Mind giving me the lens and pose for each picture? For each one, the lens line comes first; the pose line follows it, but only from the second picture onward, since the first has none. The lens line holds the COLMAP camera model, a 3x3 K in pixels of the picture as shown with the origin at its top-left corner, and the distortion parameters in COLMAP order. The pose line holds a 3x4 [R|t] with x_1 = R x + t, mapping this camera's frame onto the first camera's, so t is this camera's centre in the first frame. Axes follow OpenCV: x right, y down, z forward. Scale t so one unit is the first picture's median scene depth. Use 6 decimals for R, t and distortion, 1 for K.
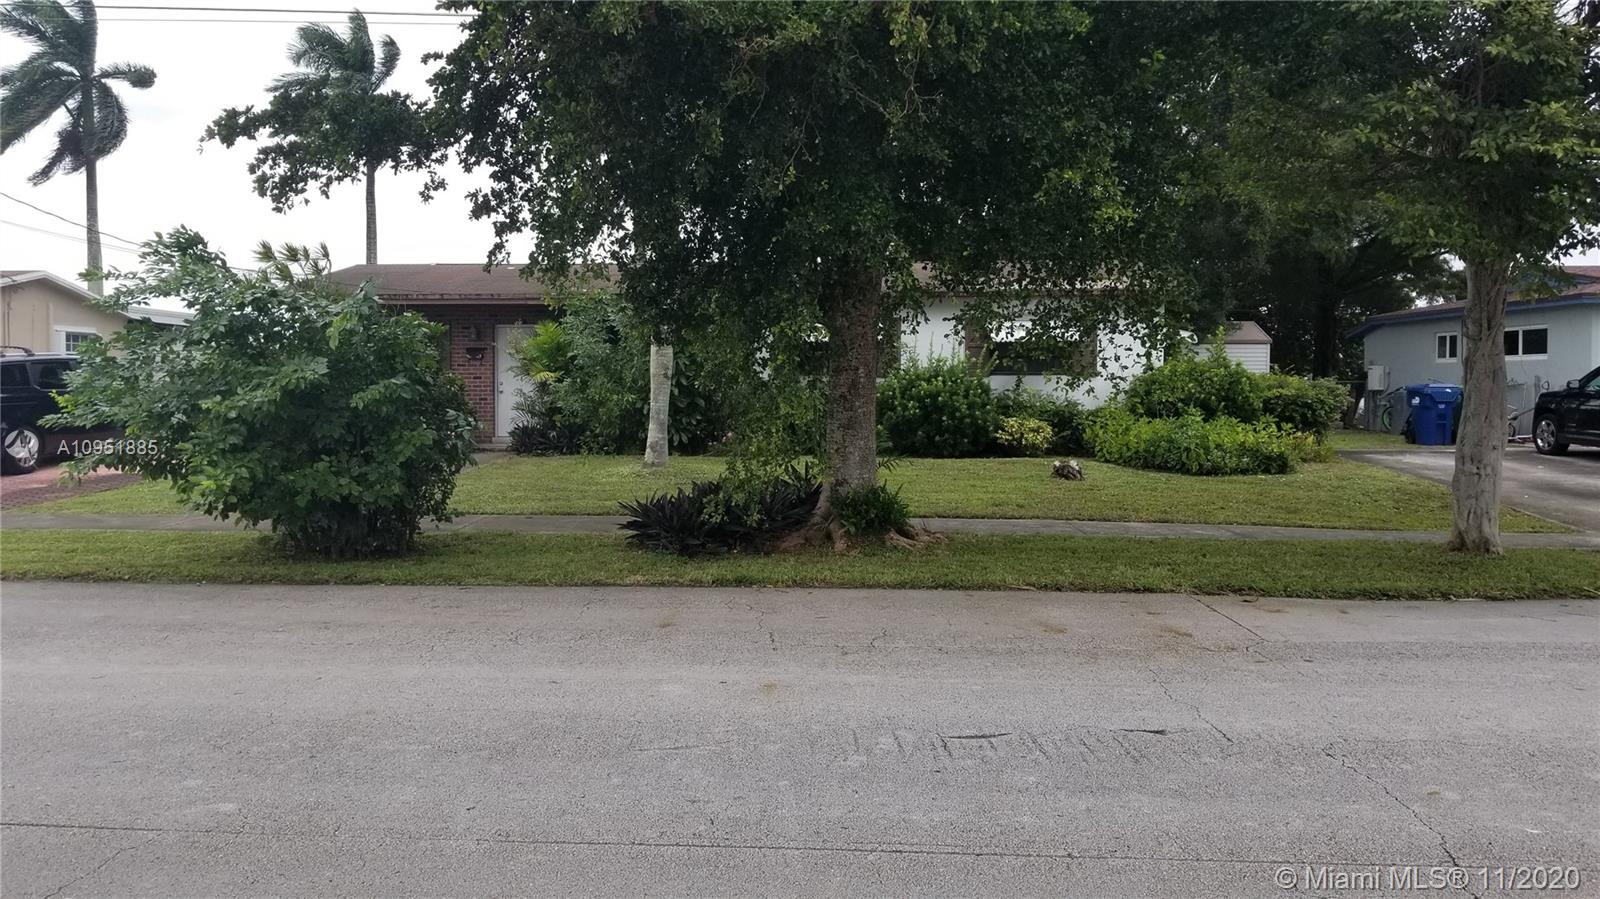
lens RADIAL K [[1213.8, 0, 721.0], [0, 1213.8, 405.1], [0, 0, 1]] dist [0.079850, -0.129666]
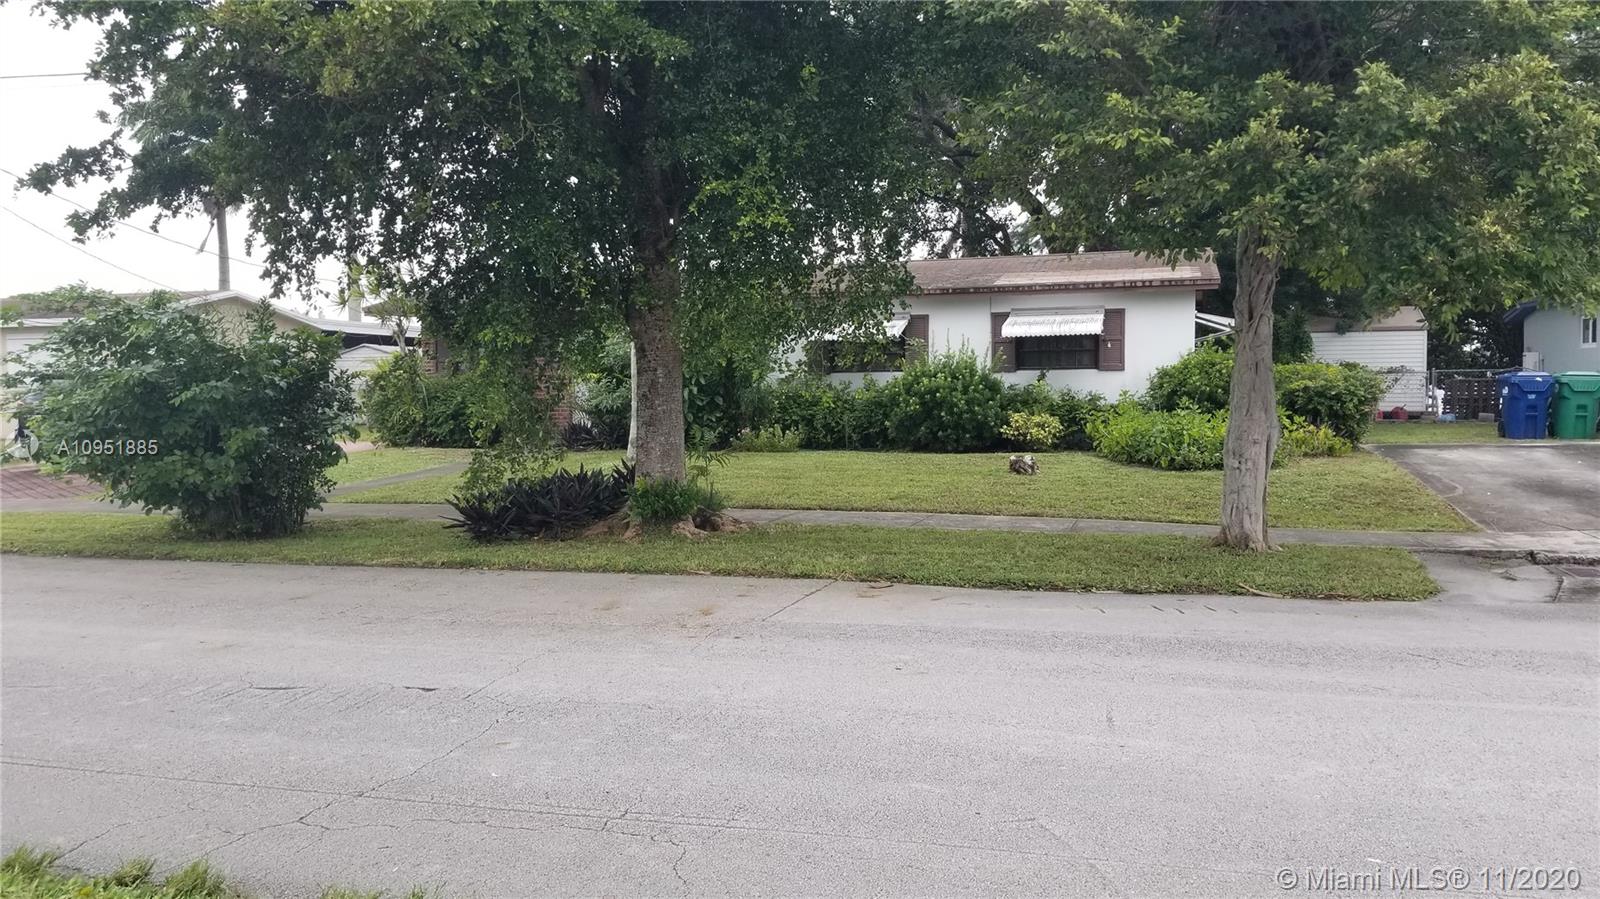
lens RADIAL K [[1212.7, 0, 795.8], [0, 1212.7, 434.5], [0, 0, 1]] dist [0.080399, -0.136542]
pose [[0.979405, -0.003351, -0.201877, 0.425523], [0.008909, 0.999606, 0.026632, -0.000057], [0.201708, -0.027882, 0.979049, -0.021770]]
